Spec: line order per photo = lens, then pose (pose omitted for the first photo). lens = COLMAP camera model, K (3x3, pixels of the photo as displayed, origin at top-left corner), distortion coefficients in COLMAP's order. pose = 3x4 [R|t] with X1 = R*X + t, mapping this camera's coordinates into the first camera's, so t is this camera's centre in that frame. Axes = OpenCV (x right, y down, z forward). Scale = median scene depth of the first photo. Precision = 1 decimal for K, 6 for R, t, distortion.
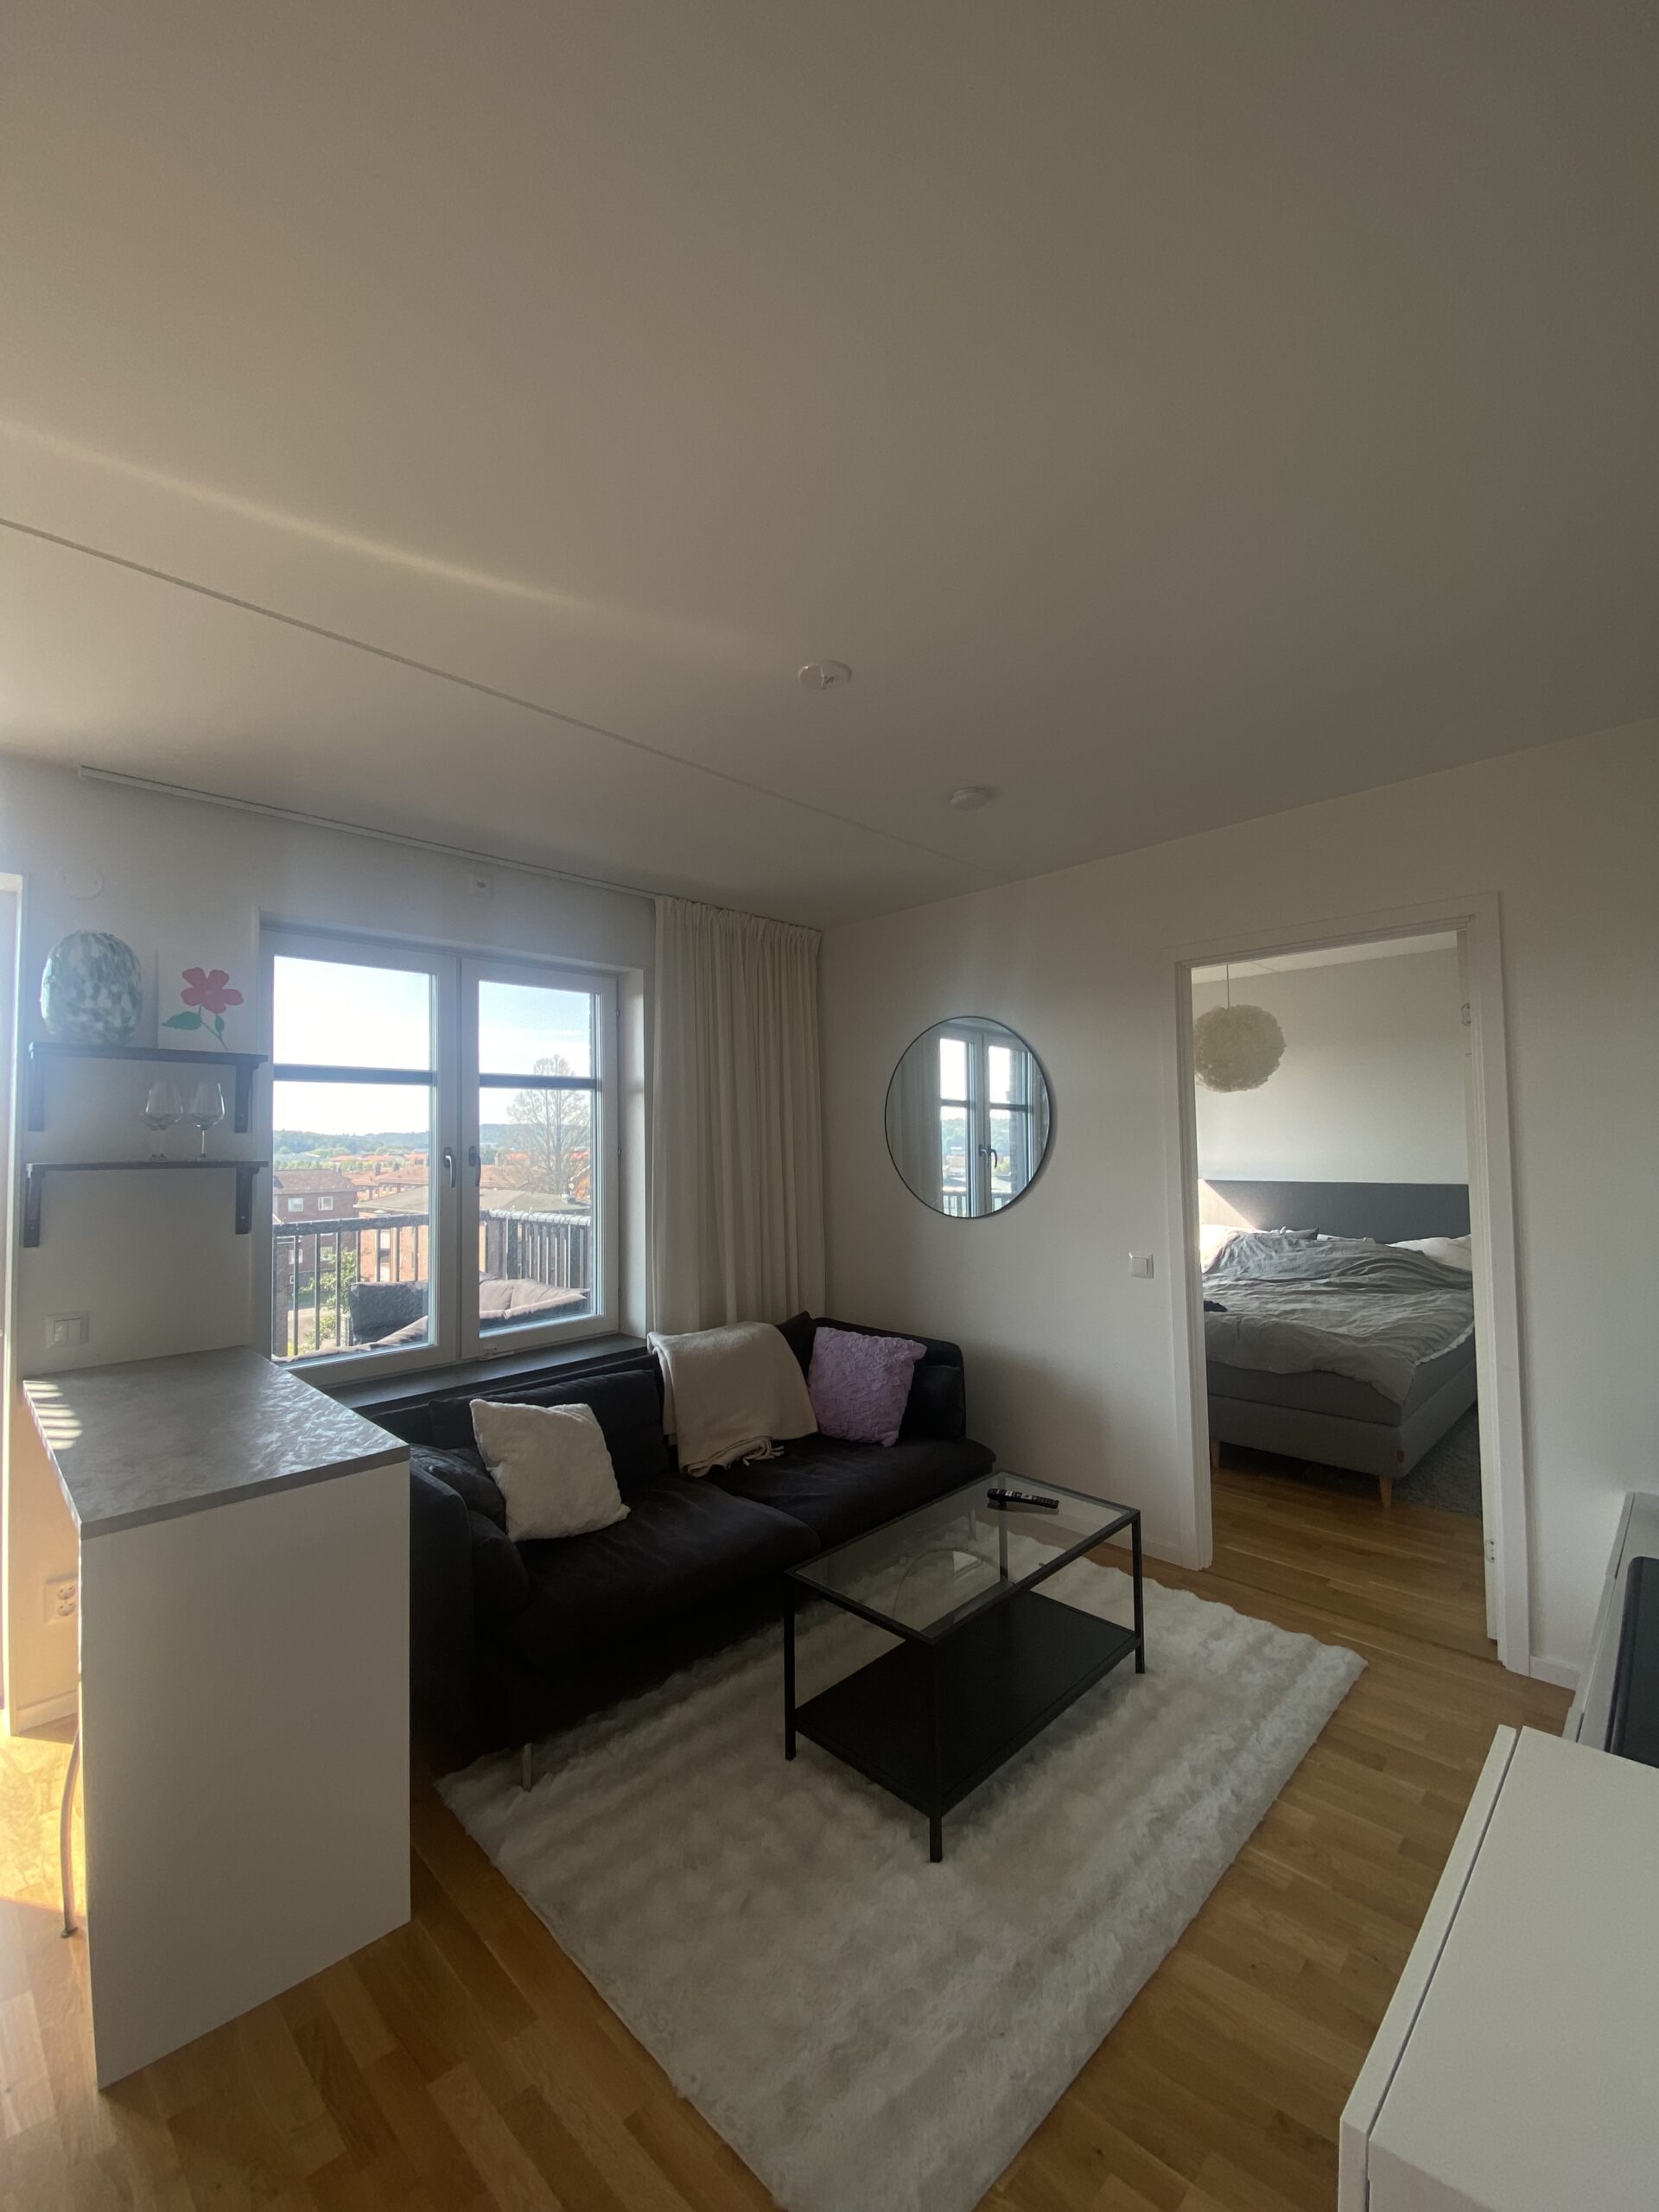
lens RADIAL K [[909.8, 0, 829.5], [0, 909.8, 1106.0], [0, 0, 1]] dist [-0.001273, -0.000325]
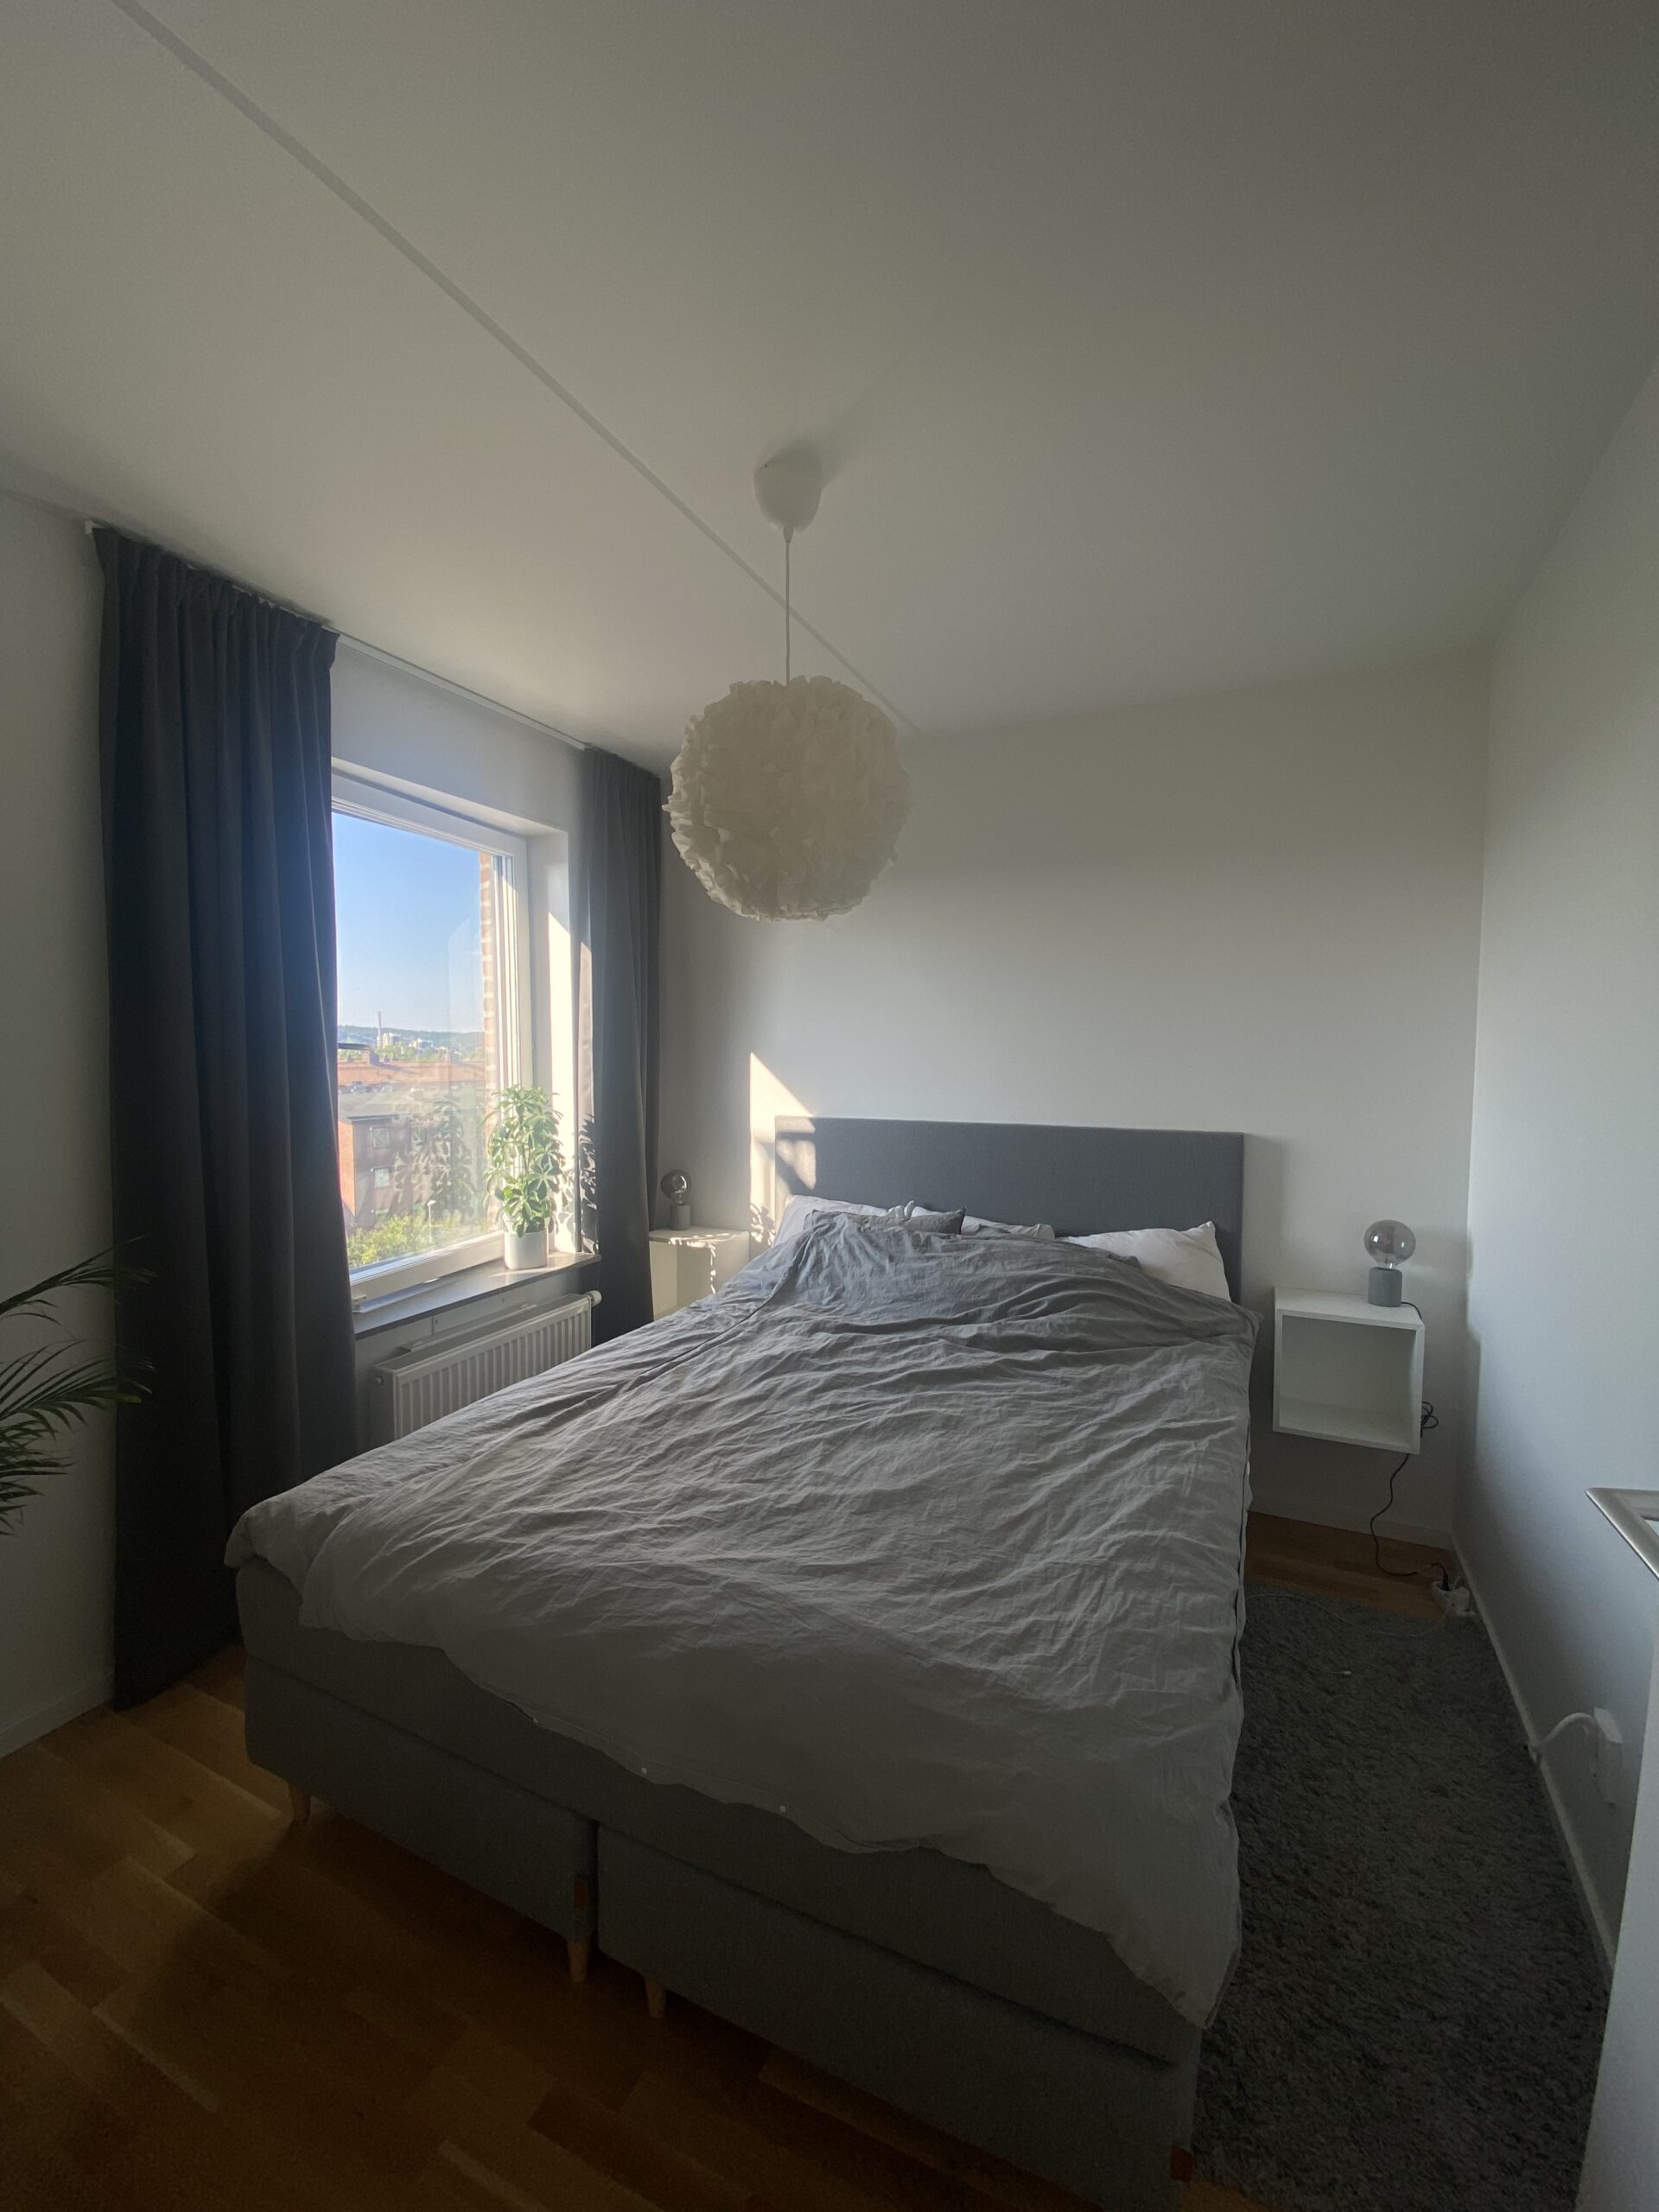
lens RADIAL K [[909.8, 0, 829.5], [0, 909.8, 1106.0], [0, 0, 1]] dist [-0.001273, -0.000325]
pose [[0.944060, -0.005876, 0.329723, 0.301890], [-0.024365, 0.995866, 0.087510, 0.027665], [-0.328874, -0.090648, 0.940013, 0.556993]]
